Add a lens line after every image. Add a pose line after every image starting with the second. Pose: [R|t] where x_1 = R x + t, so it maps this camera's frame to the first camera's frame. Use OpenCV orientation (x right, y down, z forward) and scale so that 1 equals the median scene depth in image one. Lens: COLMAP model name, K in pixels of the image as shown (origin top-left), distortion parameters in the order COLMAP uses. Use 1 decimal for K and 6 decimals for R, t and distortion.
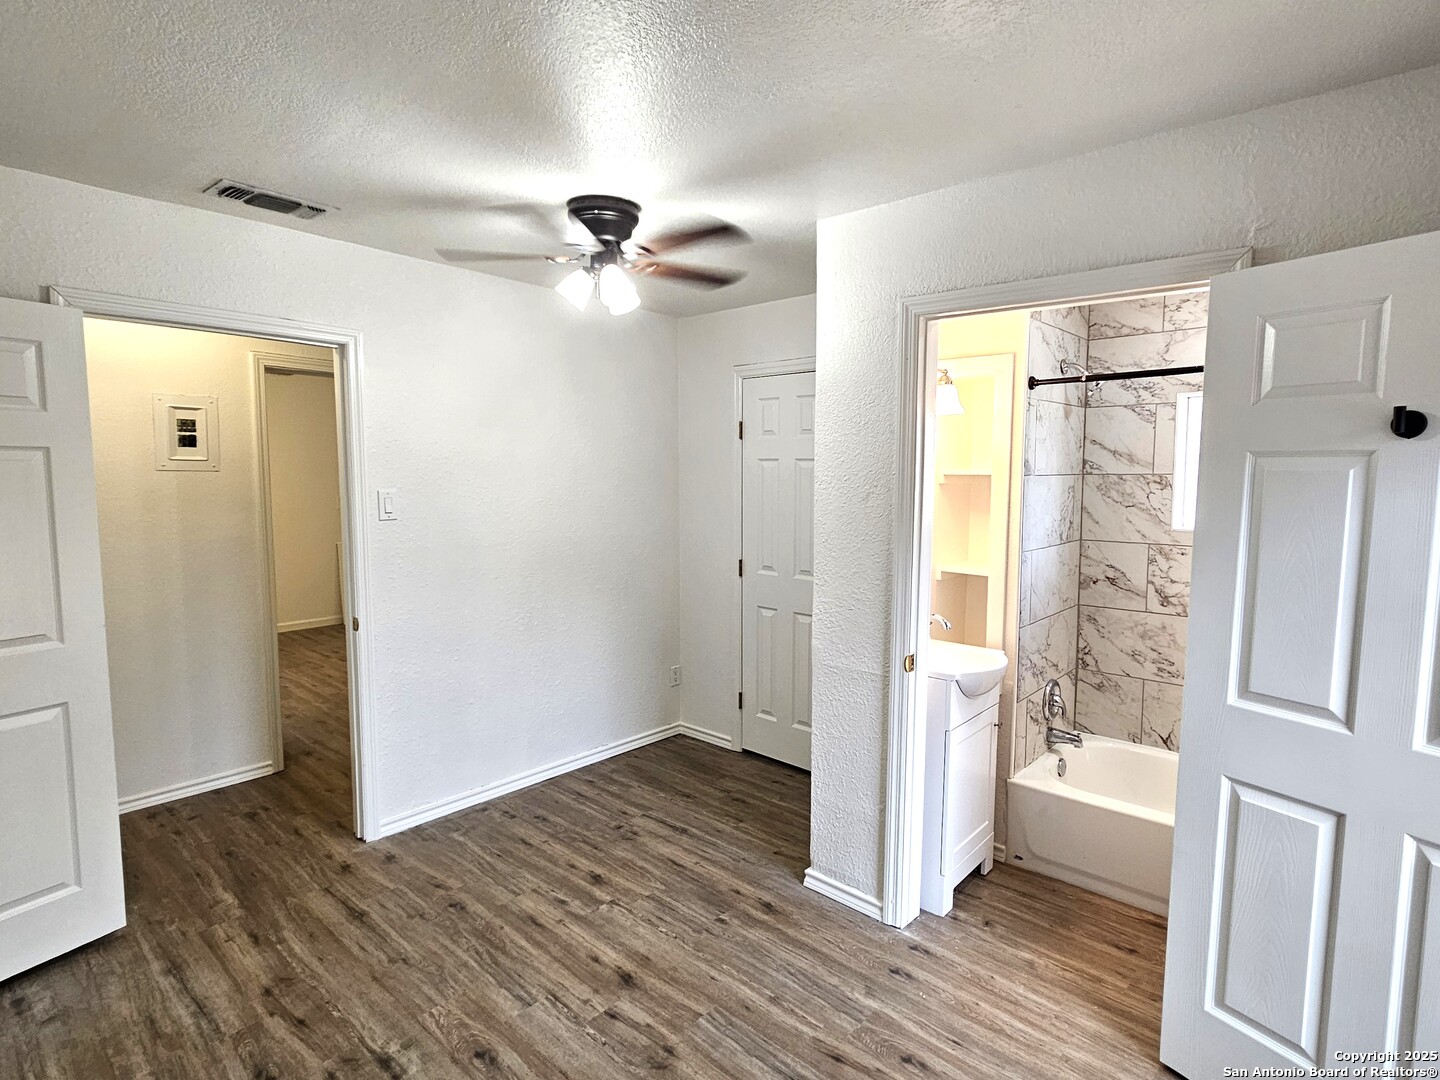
lens RADIAL K [[764.5, 0, 724.3], [0, 764.5, 537.3], [0, 0, 1]] dist [0.002816, -0.000240]
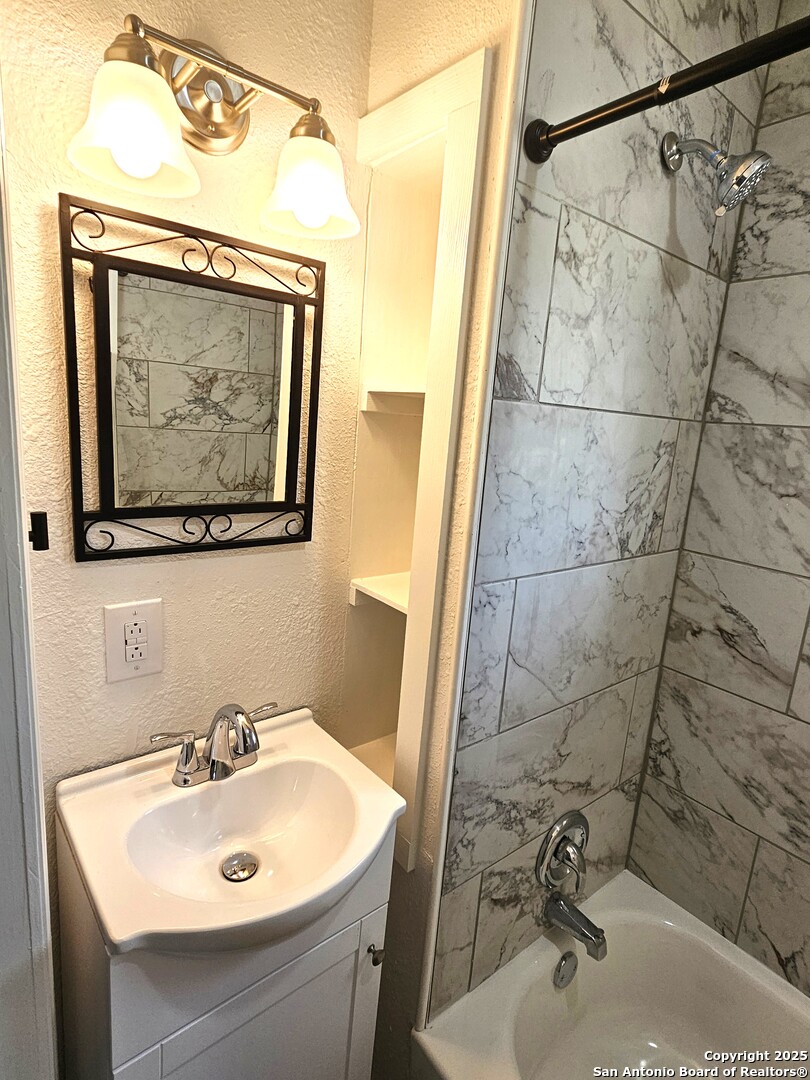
lens RADIAL K [[583.6, 0, 405.0], [0, 583.6, 540.0], [0, 0, 1]] dist [0.001581, 0.000786]
pose [[0.984455, 0.109456, -0.137358, 0.344083], [-0.092637, 0.988025, 0.123389, -0.035480], [0.149219, -0.108747, 0.982806, 0.597874]]
